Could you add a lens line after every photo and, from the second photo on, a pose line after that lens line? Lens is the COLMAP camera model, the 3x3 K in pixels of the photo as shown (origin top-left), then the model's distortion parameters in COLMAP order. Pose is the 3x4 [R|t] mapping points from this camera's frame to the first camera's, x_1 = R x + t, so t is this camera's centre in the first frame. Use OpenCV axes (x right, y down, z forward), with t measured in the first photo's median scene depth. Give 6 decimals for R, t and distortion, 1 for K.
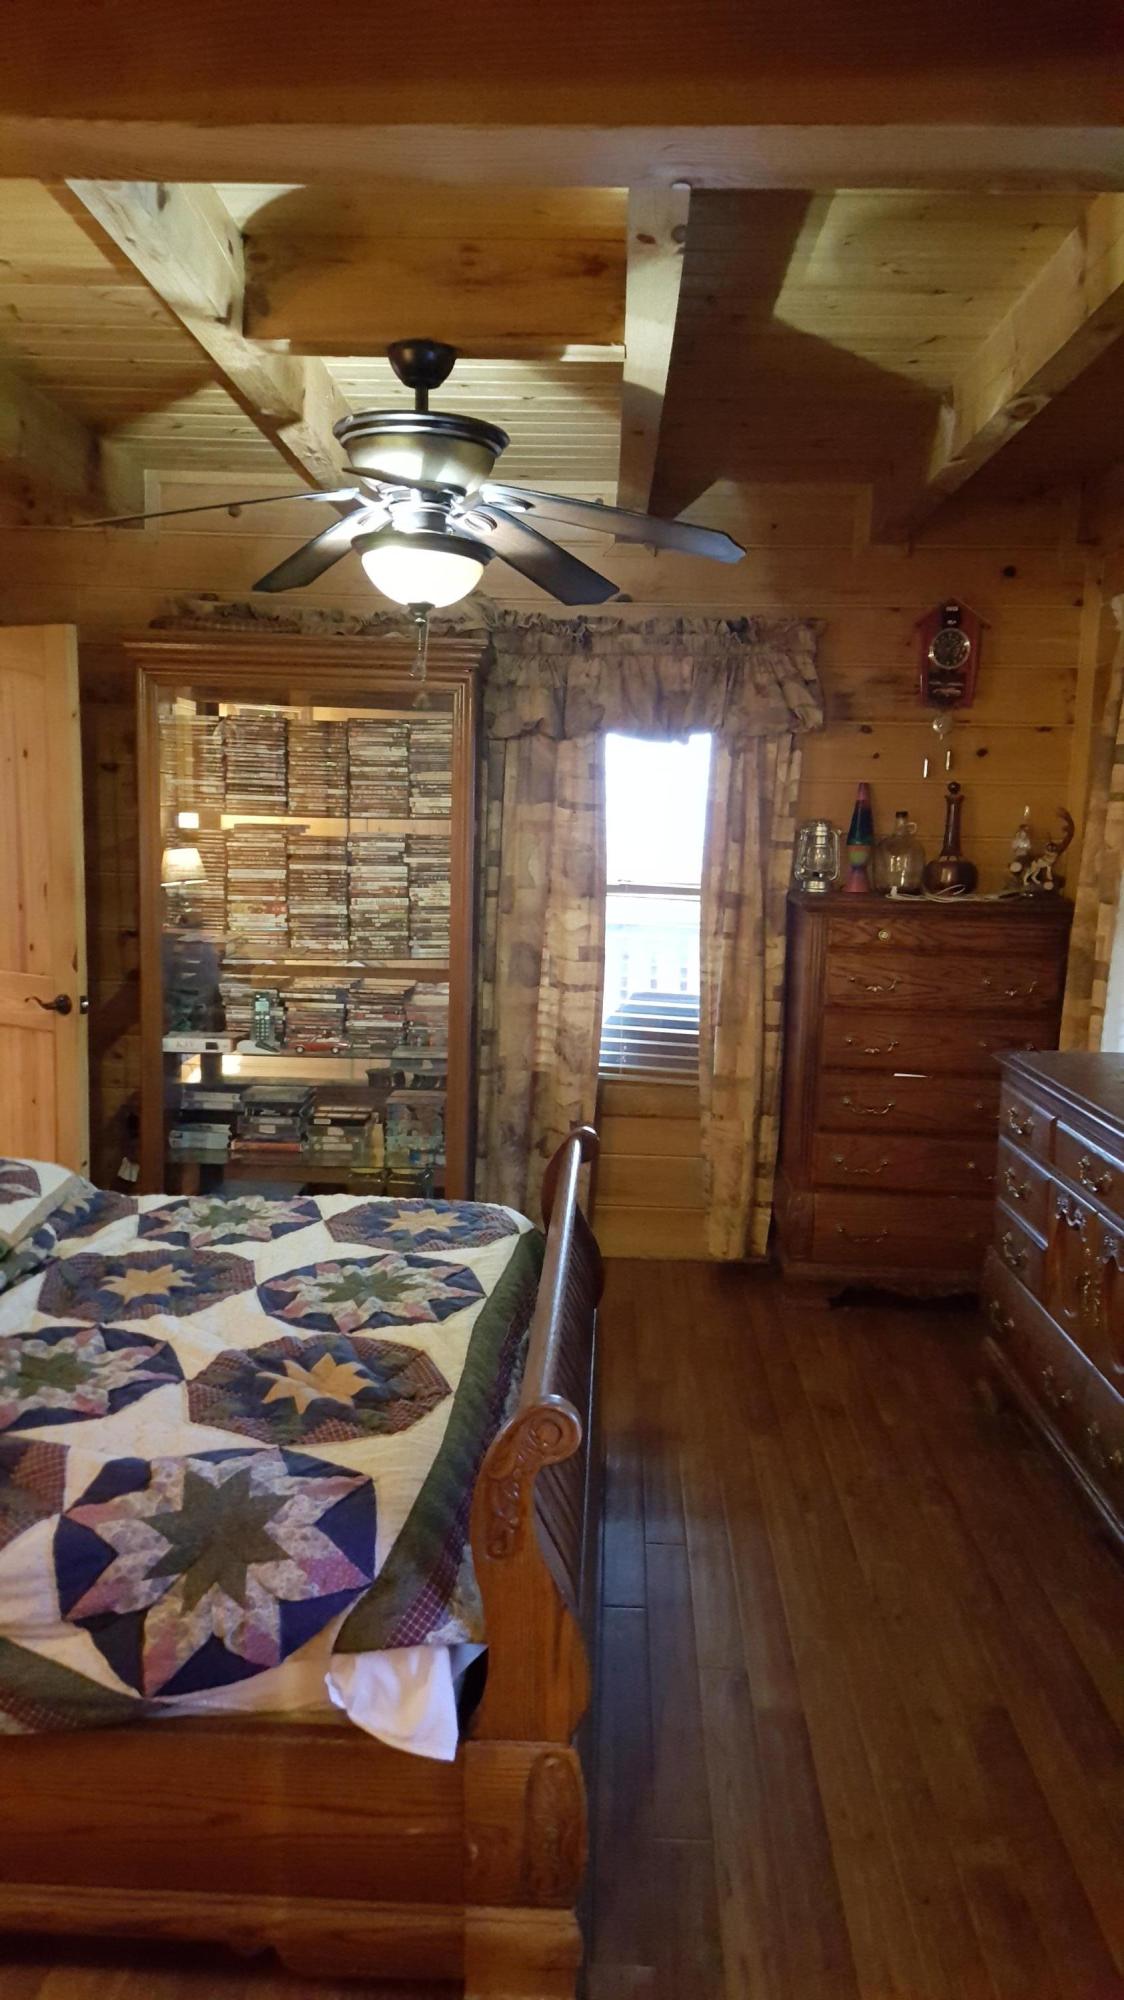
lens RADIAL K [[1486.5, 0, 556.4], [0, 1486.5, 1063.2], [0, 0, 1]] dist [0.101118, -0.007832]
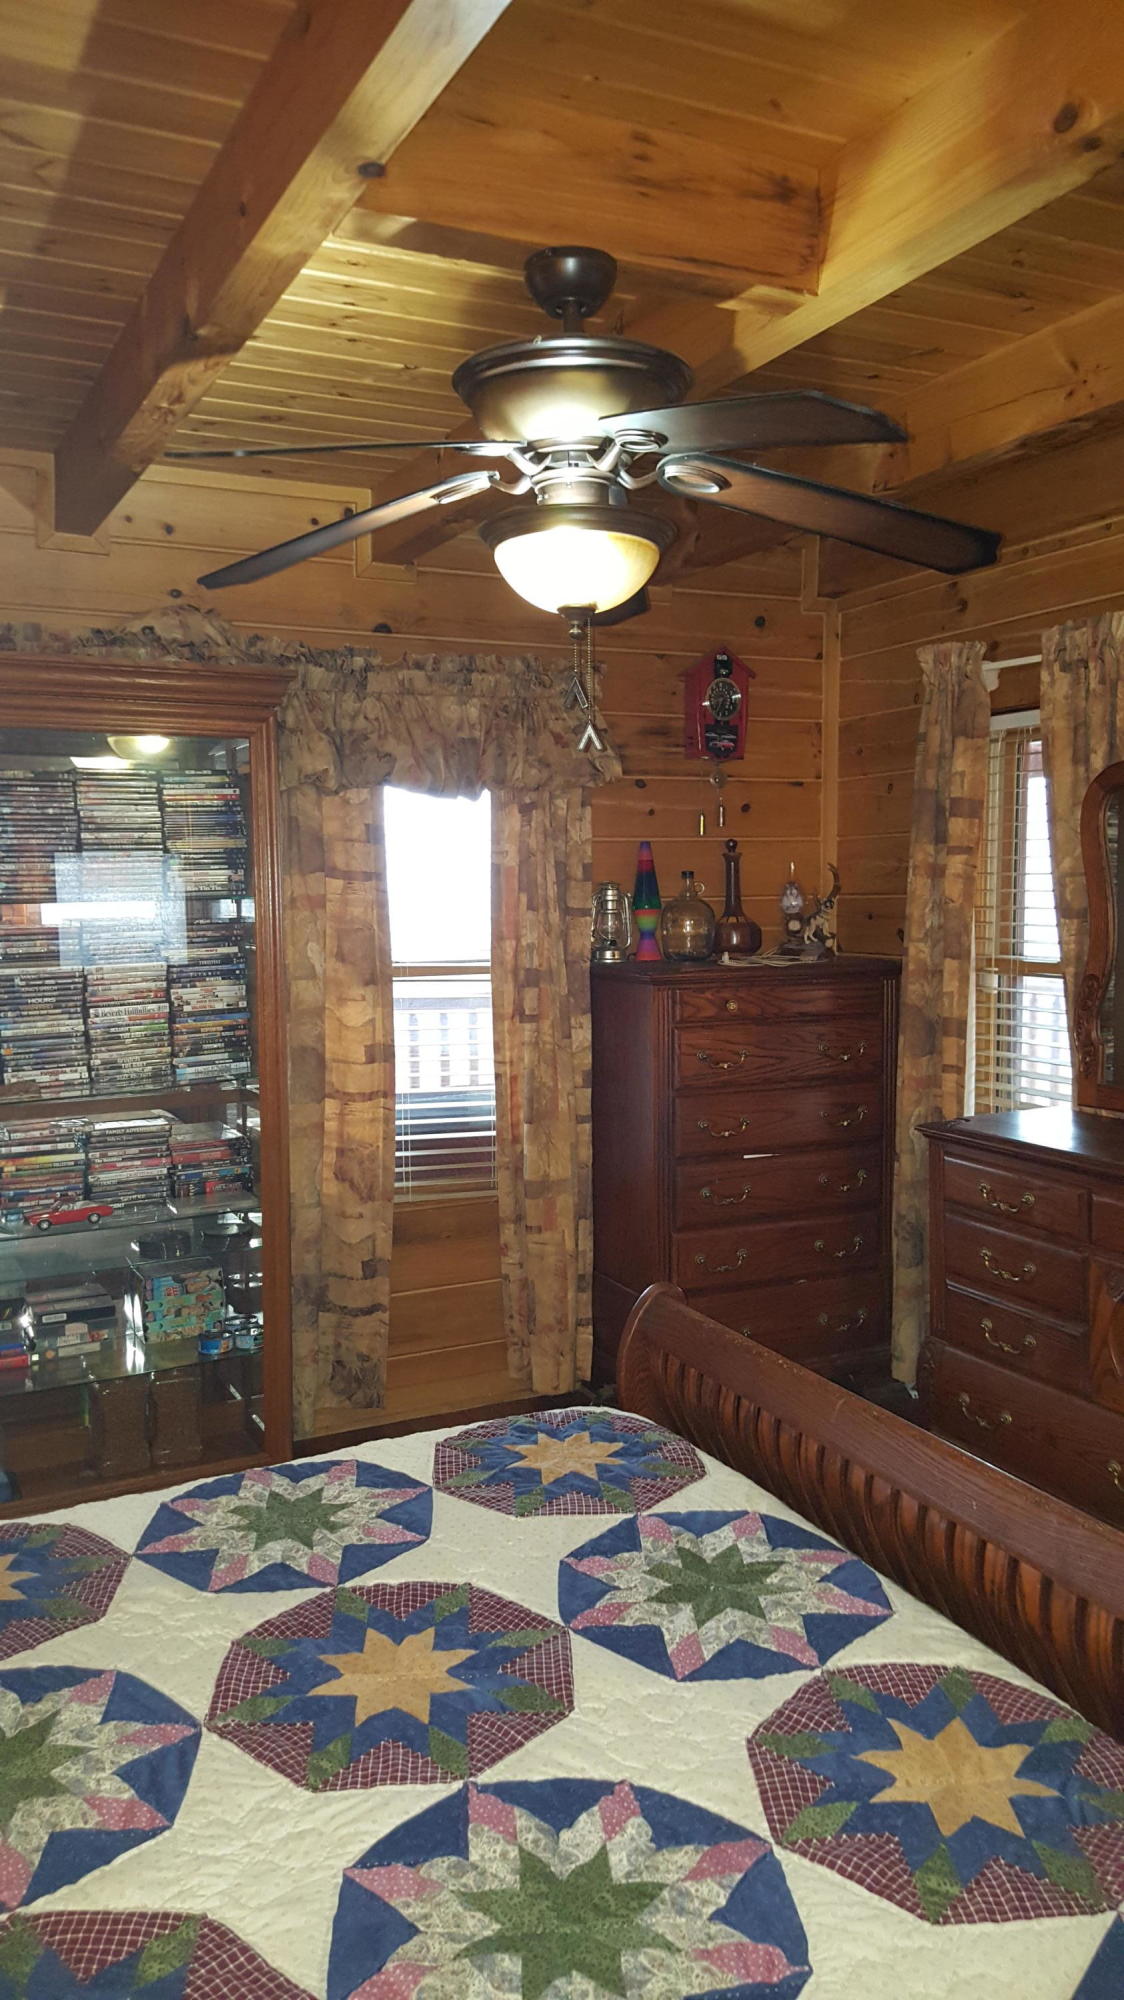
lens RADIAL K [[1476.6, 0, 556.5], [0, 1476.6, 1036.2], [0, 0, 1]] dist [0.112273, -0.138733]
pose [[0.876722, -0.084762, 0.473470, -0.282105], [0.110589, 0.993502, -0.026917, -0.051400], [-0.468111, 0.075960, 0.880399, 0.242976]]
